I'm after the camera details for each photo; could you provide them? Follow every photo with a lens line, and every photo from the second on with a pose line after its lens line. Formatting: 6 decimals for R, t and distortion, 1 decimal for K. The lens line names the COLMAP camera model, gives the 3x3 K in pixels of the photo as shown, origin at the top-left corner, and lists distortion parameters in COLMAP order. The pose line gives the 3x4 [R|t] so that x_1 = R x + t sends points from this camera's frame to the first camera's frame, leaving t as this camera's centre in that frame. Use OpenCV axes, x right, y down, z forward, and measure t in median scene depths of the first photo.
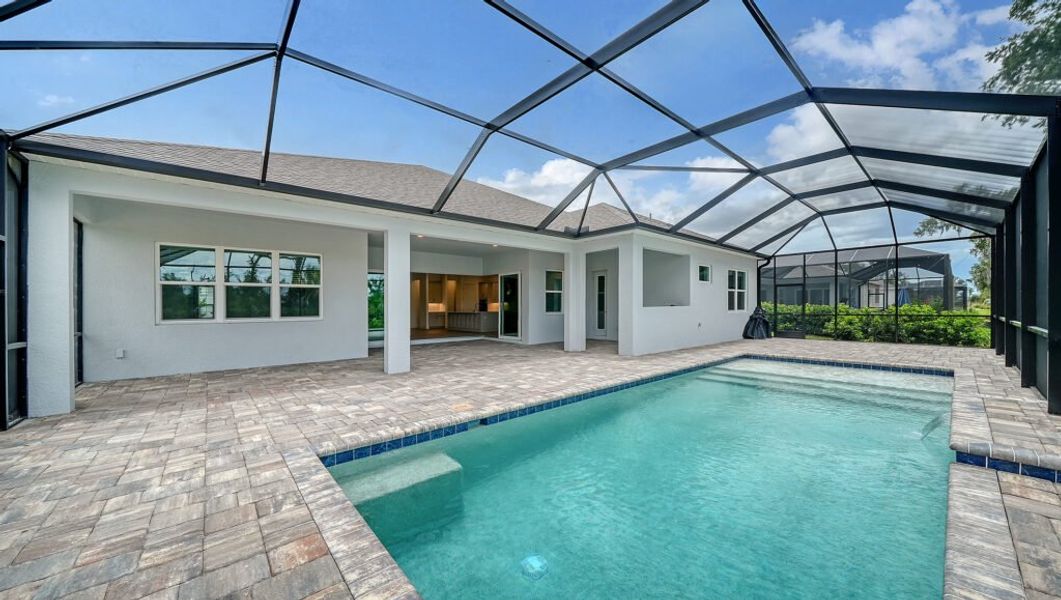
lens RADIAL K [[390.7, 0, 529.9], [0, 390.7, 307.4], [0, 0, 1]] dist [-0.001560, -0.000185]
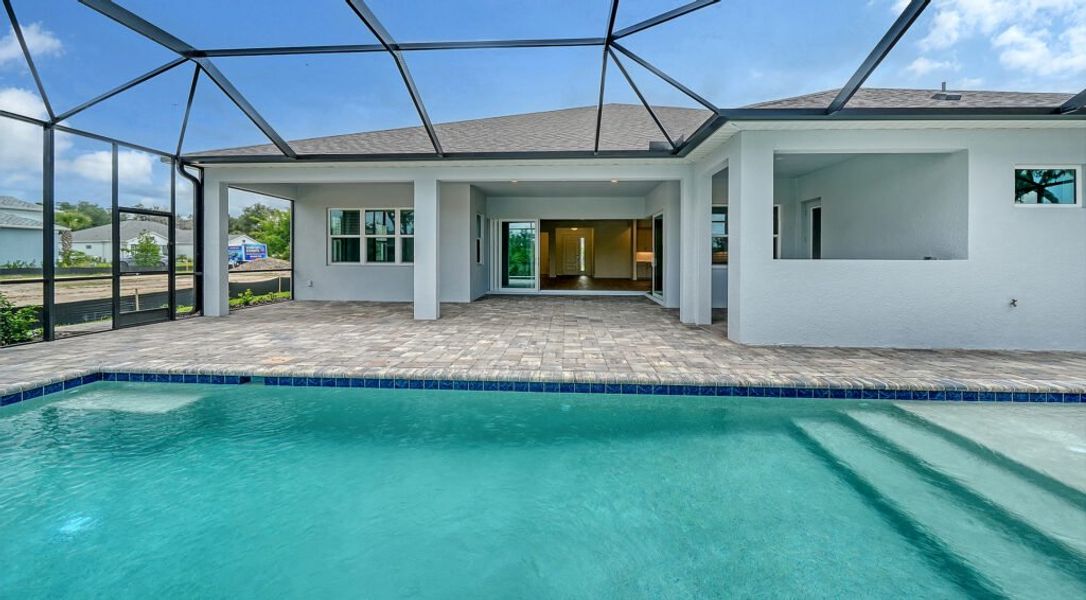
lens RADIAL K [[373.9, 0, 538.0], [0, 373.9, 285.2], [0, 0, 1]] dist [-0.006723, -0.000016]
pose [[0.710538, 0.067972, -0.700368, 0.457596], [-0.014744, 0.996543, 0.081758, -0.005745], [0.703504, -0.047766, 0.709084, 0.410691]]
